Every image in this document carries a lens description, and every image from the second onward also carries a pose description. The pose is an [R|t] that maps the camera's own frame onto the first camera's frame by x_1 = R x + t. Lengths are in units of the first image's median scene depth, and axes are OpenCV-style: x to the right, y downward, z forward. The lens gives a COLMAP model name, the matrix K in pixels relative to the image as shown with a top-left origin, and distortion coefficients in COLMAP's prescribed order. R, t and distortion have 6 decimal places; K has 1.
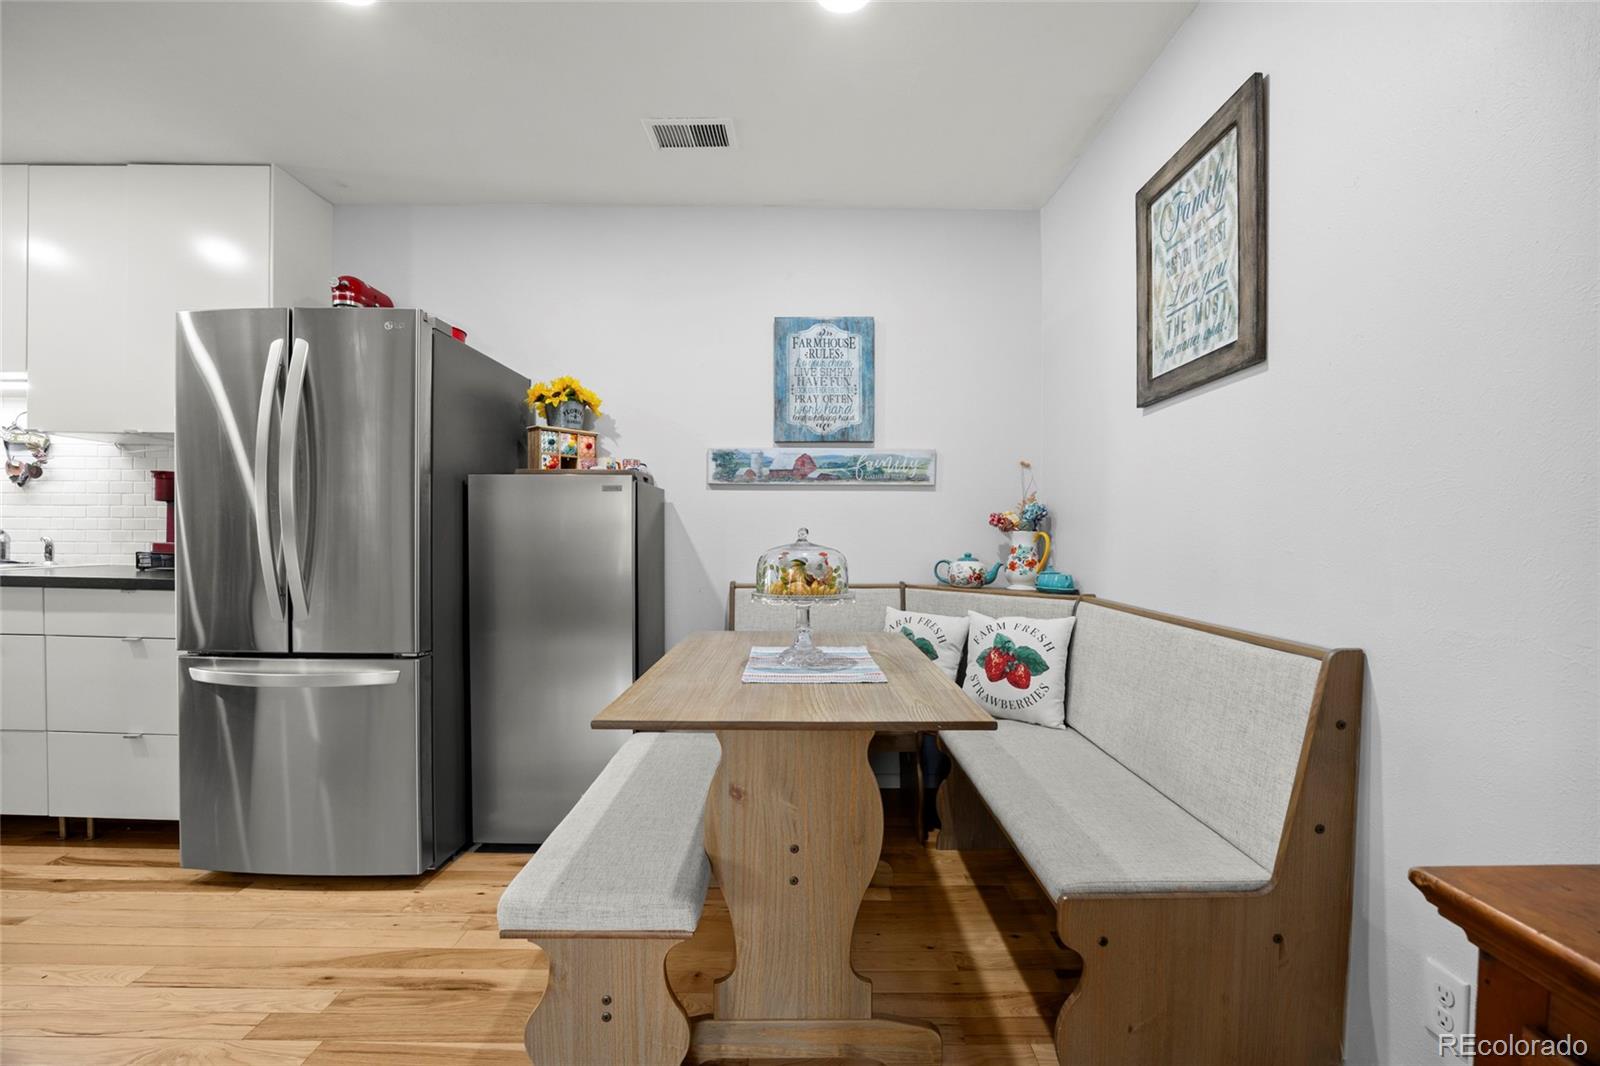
lens RADIAL K [[691.4, 0, 806.9], [0, 691.4, 548.8], [0, 0, 1]] dist [-0.019169, 0.001612]
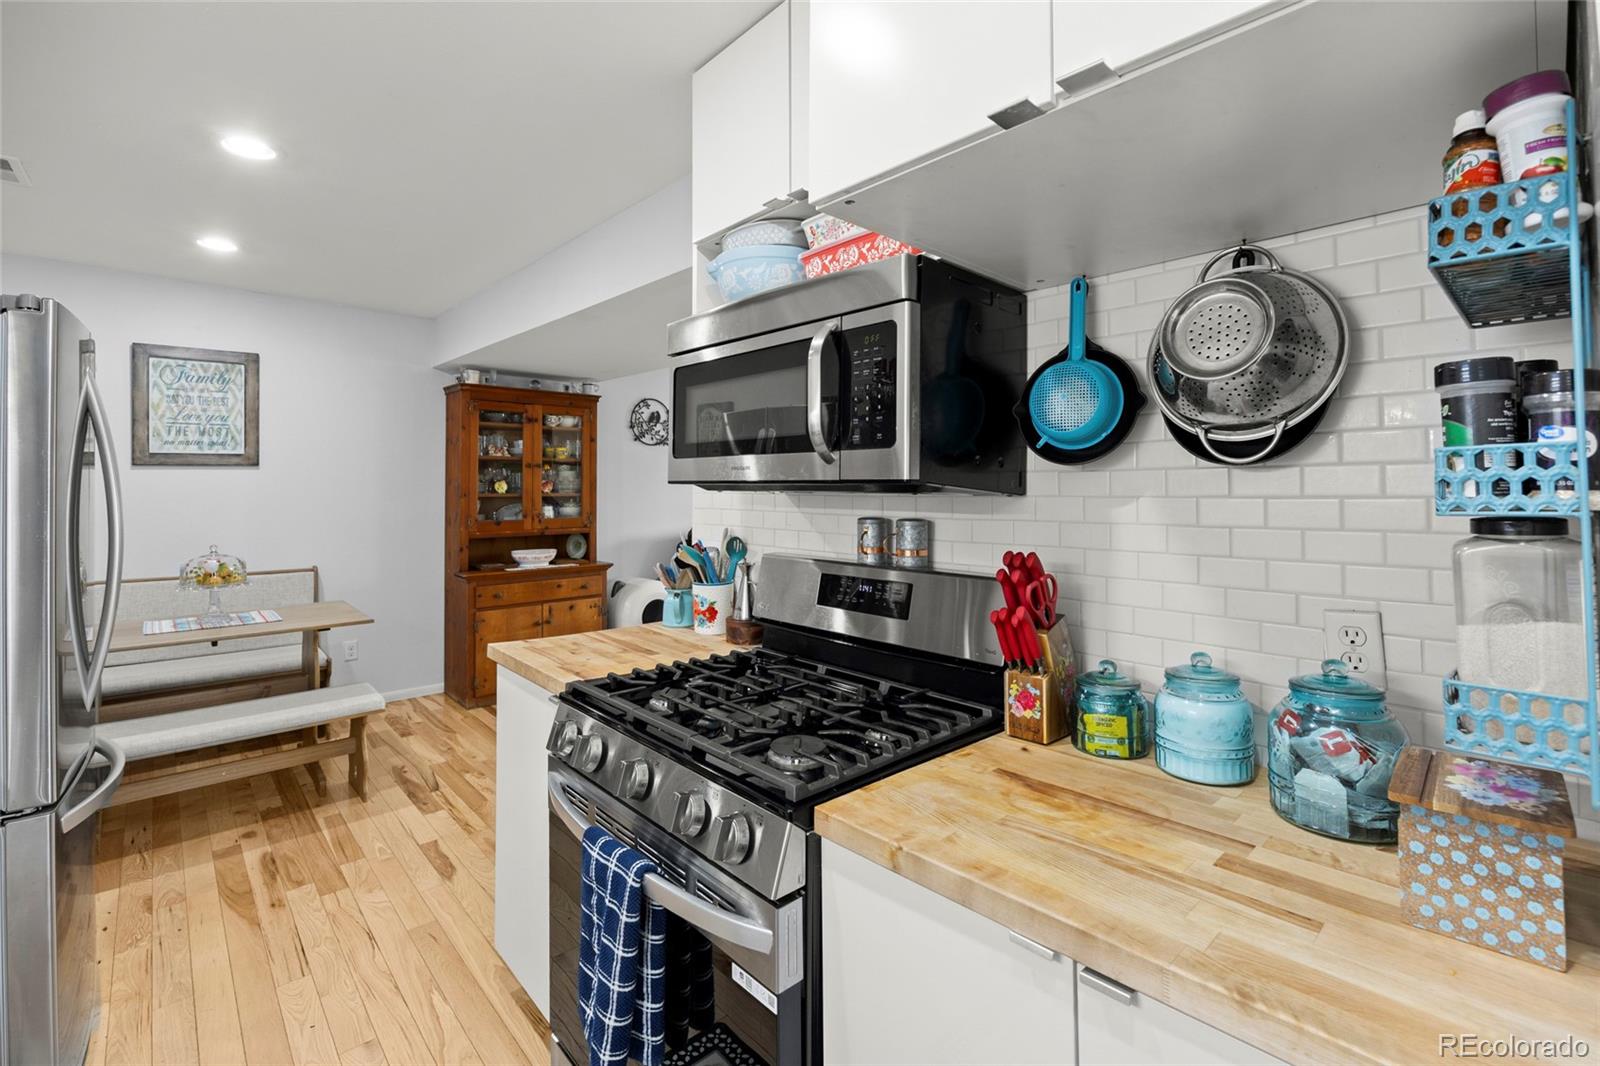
lens RADIAL K [[691.4, 0, 811.8], [0, 691.4, 484.2], [0, 0, 1]] dist [-0.019169, 0.001612]
pose [[-0.683156, -0.009345, 0.730213, -1.405734], [0.003747, 0.999860, 0.016302, -0.127824], [-0.730263, 0.013873, -0.683025, 0.658686]]
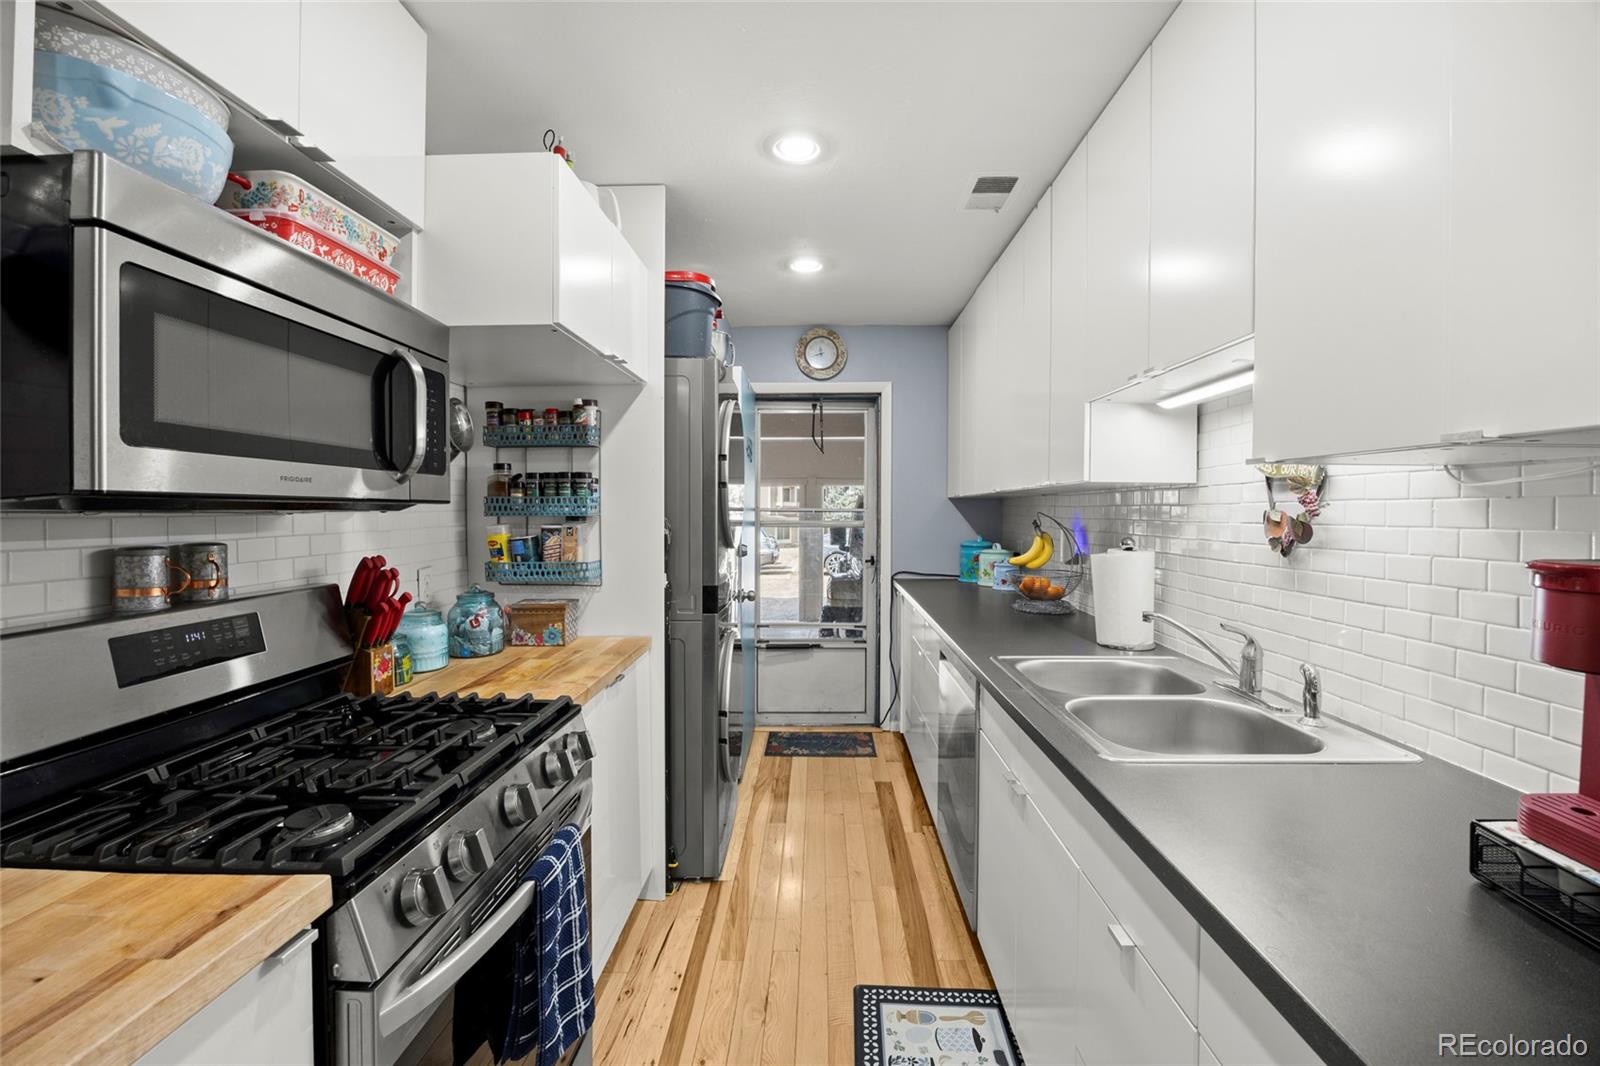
lens RADIAL K [[691.4, 0, 816.3], [0, 691.4, 514.0], [0, 0, 1]] dist [-0.019169, 0.001612]
pose [[-0.024469, -0.004731, -0.999689, -0.606579], [-0.022394, 0.999740, -0.004183, -0.117277], [0.999450, 0.022285, -0.024568, 0.639647]]
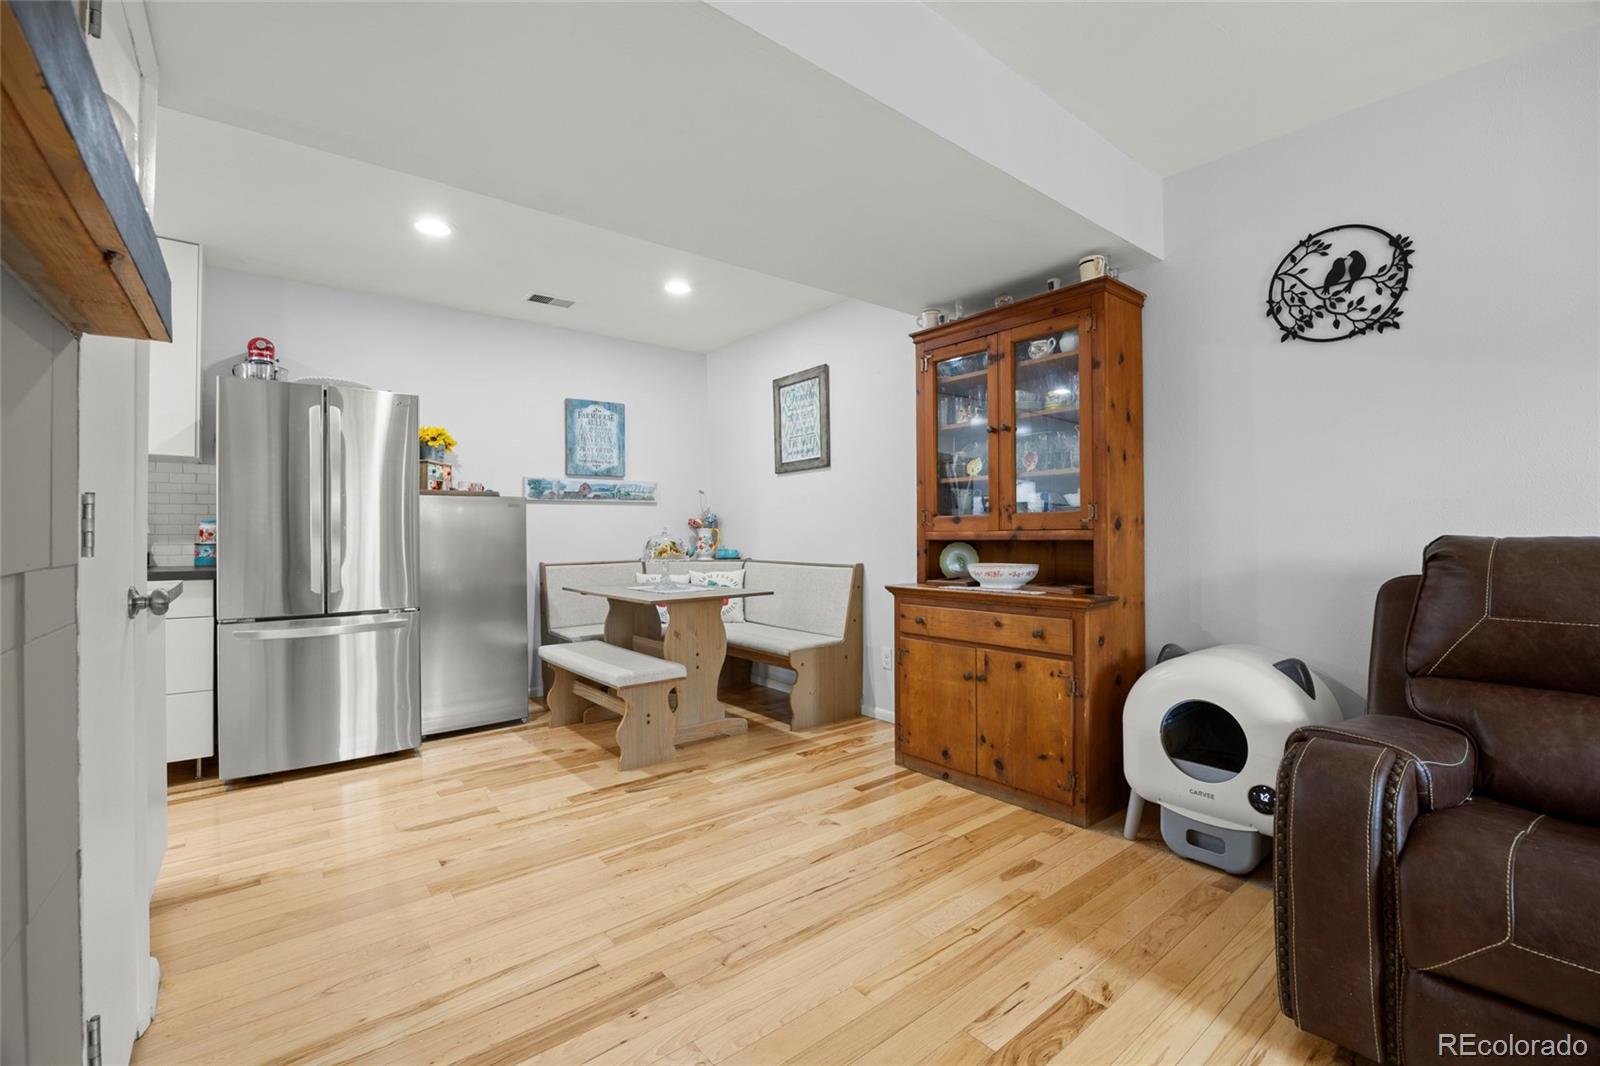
lens RADIAL K [[691.4, 0, 799.3], [0, 691.4, 528.2], [0, 0, 1]] dist [-0.019169, 0.001612]
pose [[0.783037, -0.010010, 0.621894, -0.634604], [0.025807, 0.999532, -0.016405, 0.010747], [-0.621439, 0.028894, 0.782929, -0.602622]]
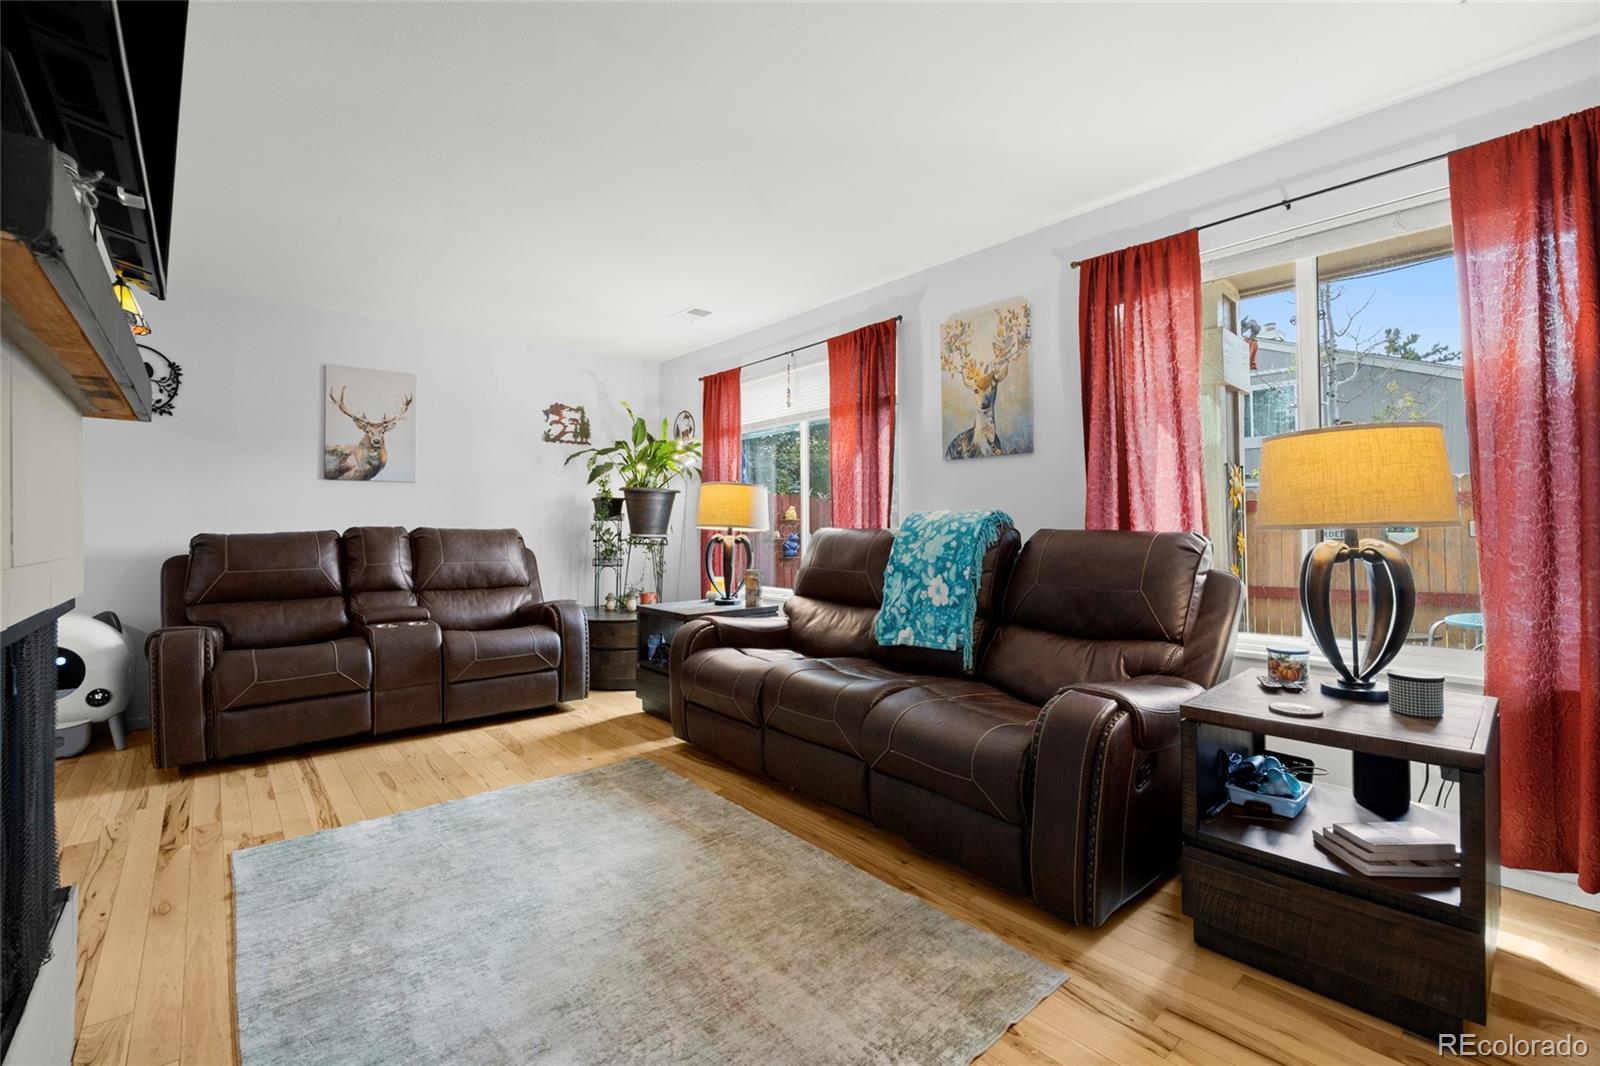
lens RADIAL K [[691.4, 0, 816.8], [0, 691.4, 510.1], [0, 0, 1]] dist [-0.019169, 0.001612]
pose [[-0.651732, 0.010073, 0.758383, -1.472562], [0.014273, 0.999898, -0.001015, -0.003316], [-0.758315, 0.010163, -0.651809, -0.516739]]
